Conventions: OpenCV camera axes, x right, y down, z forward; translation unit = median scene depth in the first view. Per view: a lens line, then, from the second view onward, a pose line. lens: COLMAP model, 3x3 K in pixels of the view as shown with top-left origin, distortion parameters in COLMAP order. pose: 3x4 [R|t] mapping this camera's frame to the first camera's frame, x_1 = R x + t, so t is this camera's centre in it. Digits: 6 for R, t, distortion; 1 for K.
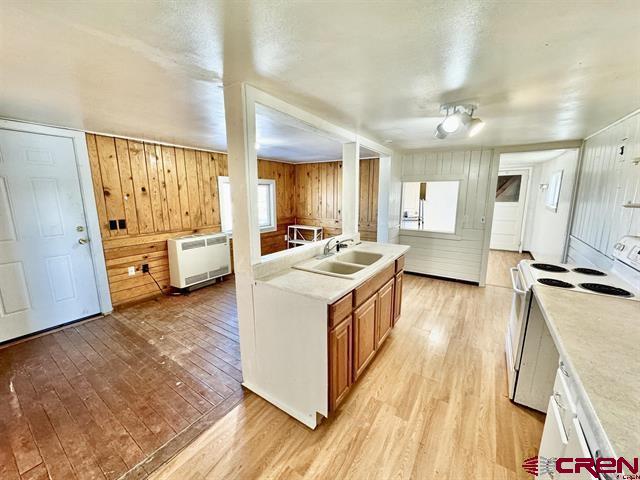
lens RADIAL K [[254.3, 0, 318.8], [0, 254.3, 240.1], [0, 0, 1]] dist [-0.000370, 0.000374]
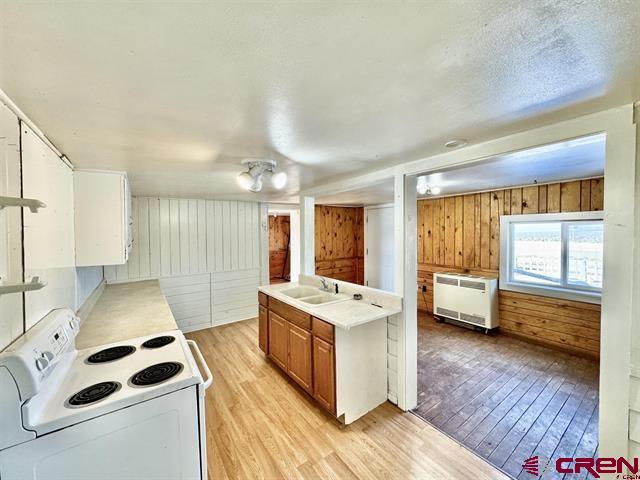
lens RADIAL K [[254.3, 0, 319.8], [0, 254.3, 239.2], [0, 0, 1]] dist [-0.000370, 0.000374]
pose [[-0.354121, 0.033344, -0.934605, 0.876136], [-0.150575, 0.984293, 0.092169, -0.214932], [0.922998, 0.173368, -0.343538, 0.997642]]
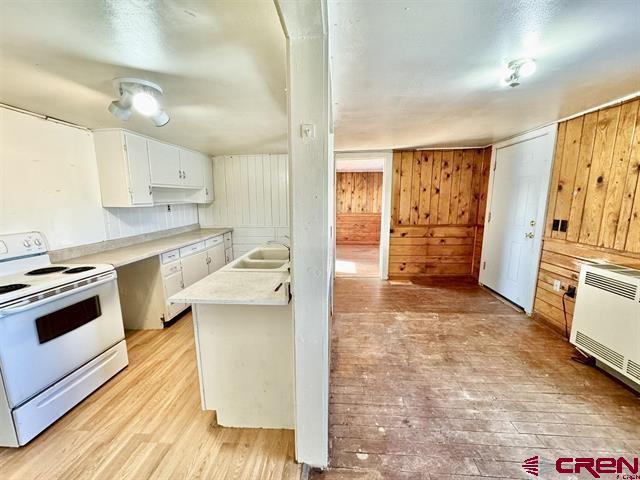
lens RADIAL K [[254.3, 0, 320.0], [0, 254.3, 239.3], [0, 0, 1]] dist [-0.000370, 0.000374]
pose [[-0.867084, 0.086512, -0.490592, 0.297477], [-0.079356, 0.948243, 0.307469, -0.212331], [0.491800, 0.305533, -0.815342, 1.314674]]
